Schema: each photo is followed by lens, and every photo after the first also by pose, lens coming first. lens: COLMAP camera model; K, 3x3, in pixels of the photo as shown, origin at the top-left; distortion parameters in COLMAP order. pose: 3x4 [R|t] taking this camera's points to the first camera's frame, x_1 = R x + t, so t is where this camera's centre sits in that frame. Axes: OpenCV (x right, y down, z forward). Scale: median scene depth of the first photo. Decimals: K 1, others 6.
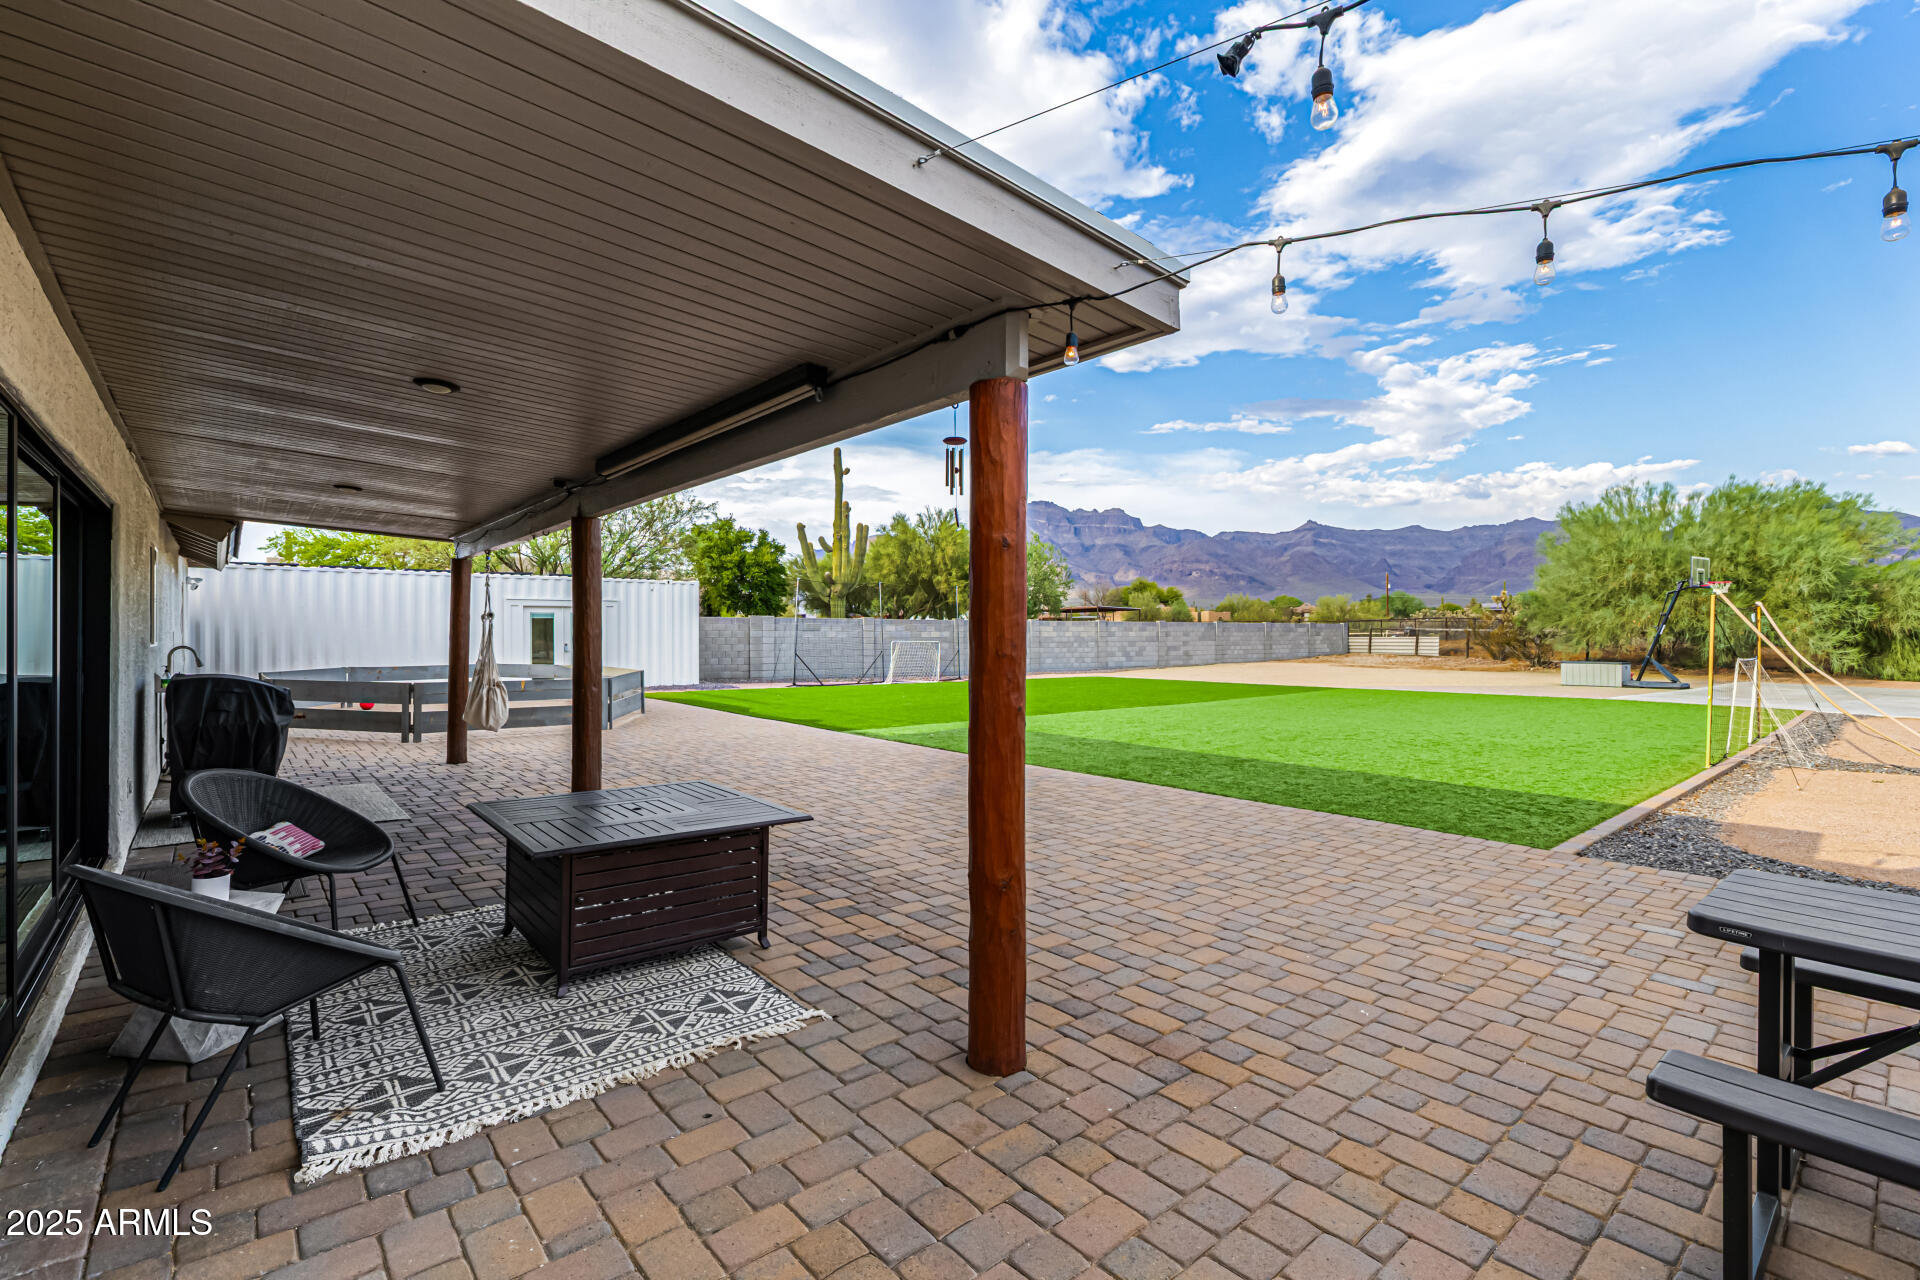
lens RADIAL K [[859.7, 0, 963.4], [0, 859.7, 629.5], [0, 0, 1]] dist [-0.000943, -0.000067]
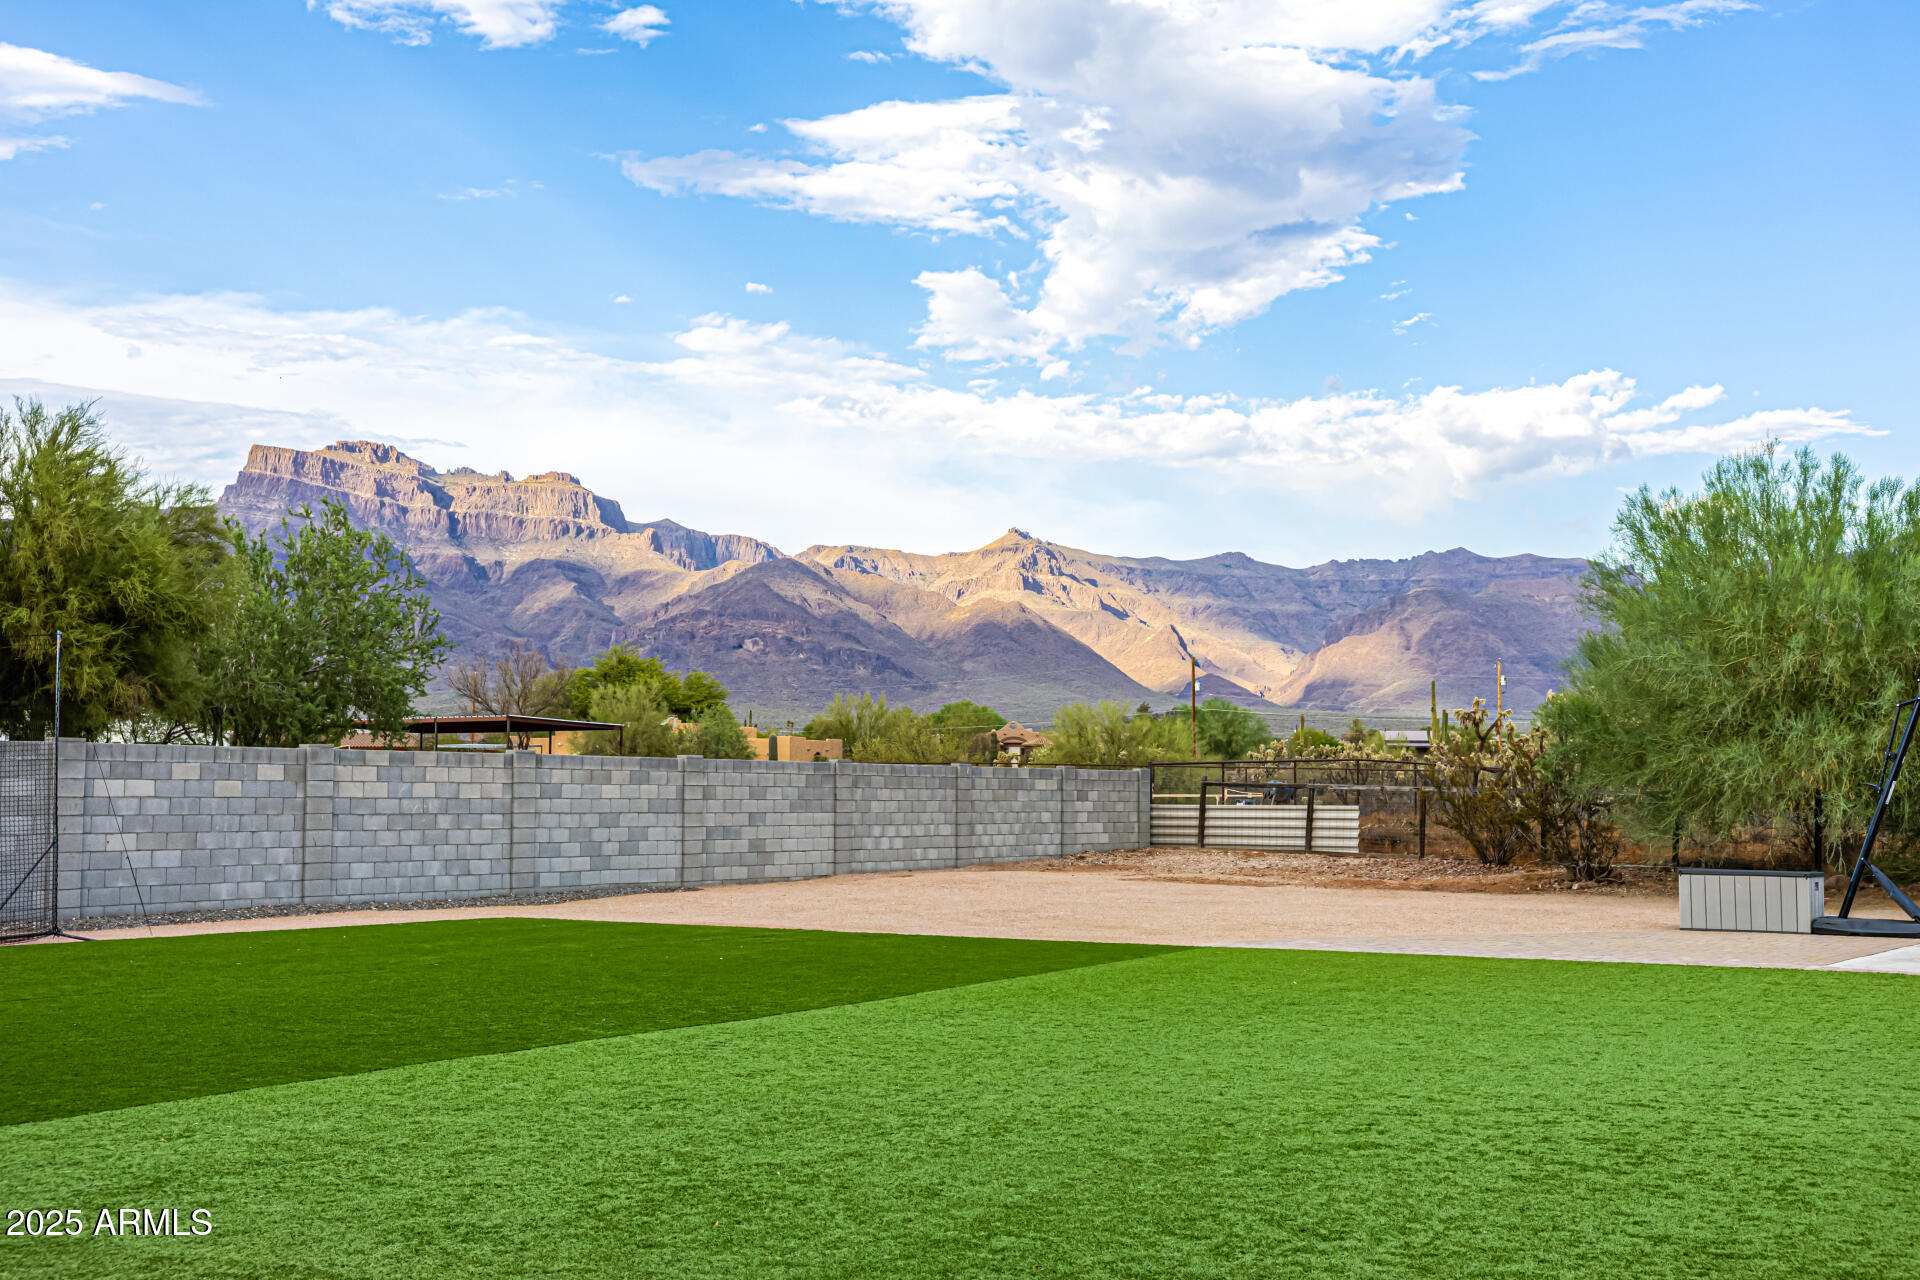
lens RADIAL K [[2182.1, 0, 962.5], [0, 2182.1, 627.6], [0, 0, 1]] dist [0.005019, 0.000000]
pose [[0.935285, 0.035747, 0.352085, 0.013435], [-0.011058, 0.997351, -0.071887, 0.000831], [-0.353722, 0.063342, 0.933203, 0.101650]]
